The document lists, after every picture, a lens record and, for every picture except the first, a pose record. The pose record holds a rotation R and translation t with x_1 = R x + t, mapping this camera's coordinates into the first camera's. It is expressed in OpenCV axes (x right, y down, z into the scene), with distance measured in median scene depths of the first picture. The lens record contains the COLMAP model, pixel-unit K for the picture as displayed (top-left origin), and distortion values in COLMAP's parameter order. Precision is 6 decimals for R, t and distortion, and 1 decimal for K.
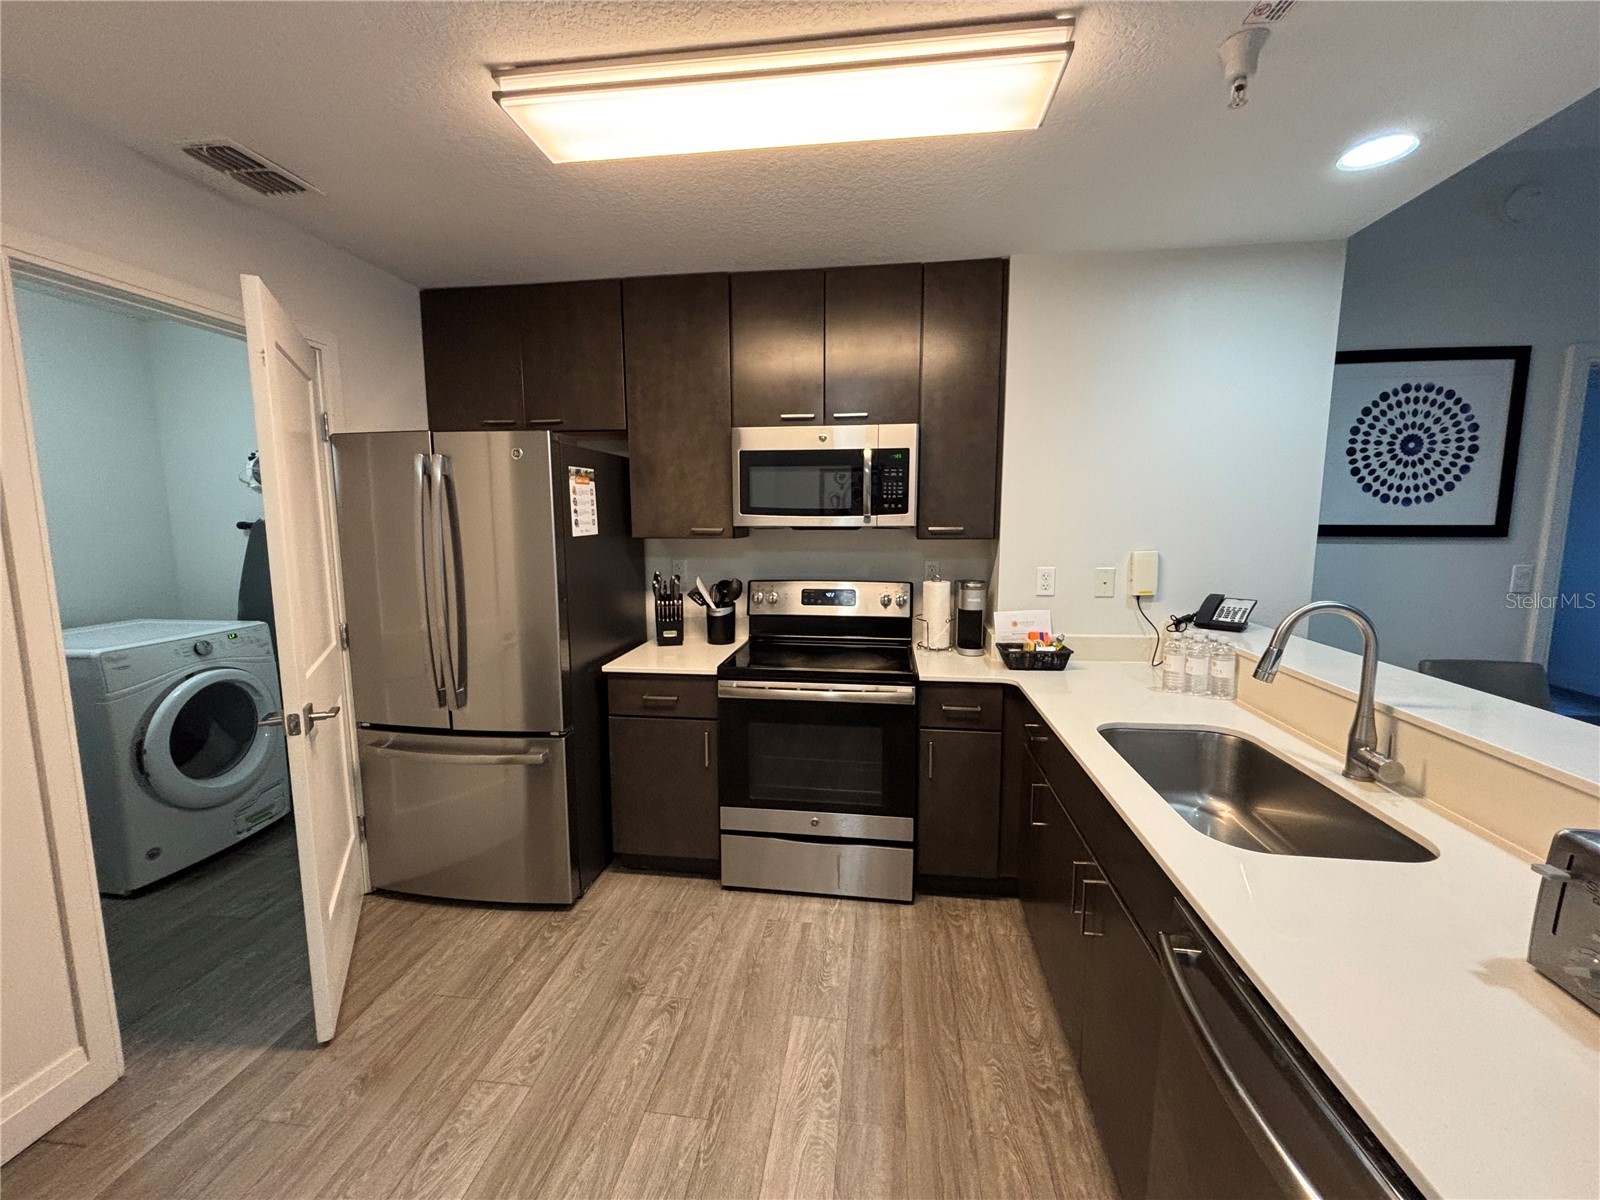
lens RADIAL K [[645.3, 0, 798.7], [0, 645.3, 597.2], [0, 0, 1]] dist [0.001589, 0.000117]
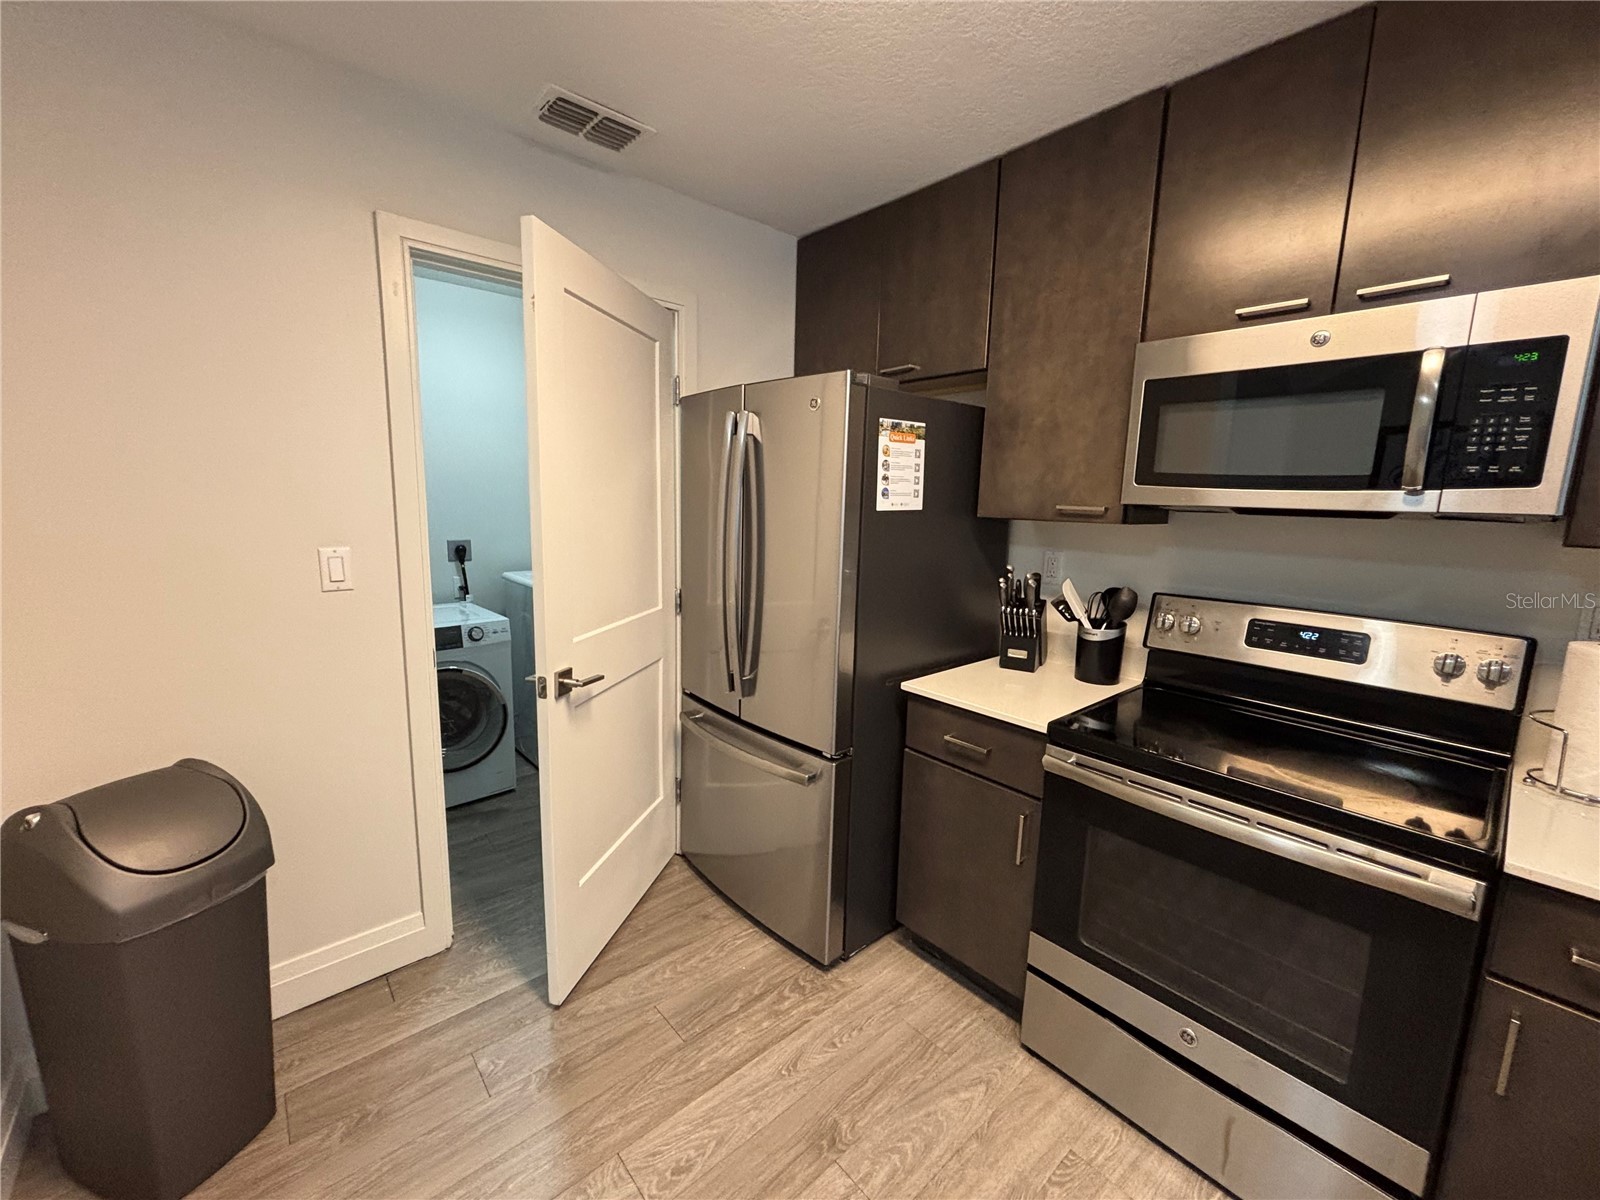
lens RADIAL K [[645.3, 0, 801.8], [0, 645.3, 598.2], [0, 0, 1]] dist [0.001589, 0.000117]
pose [[0.753133, 0.123928, -0.646091, 0.086488], [-0.108028, 0.992062, 0.064364, -0.028273], [0.648938, 0.021322, 0.760542, 0.342388]]
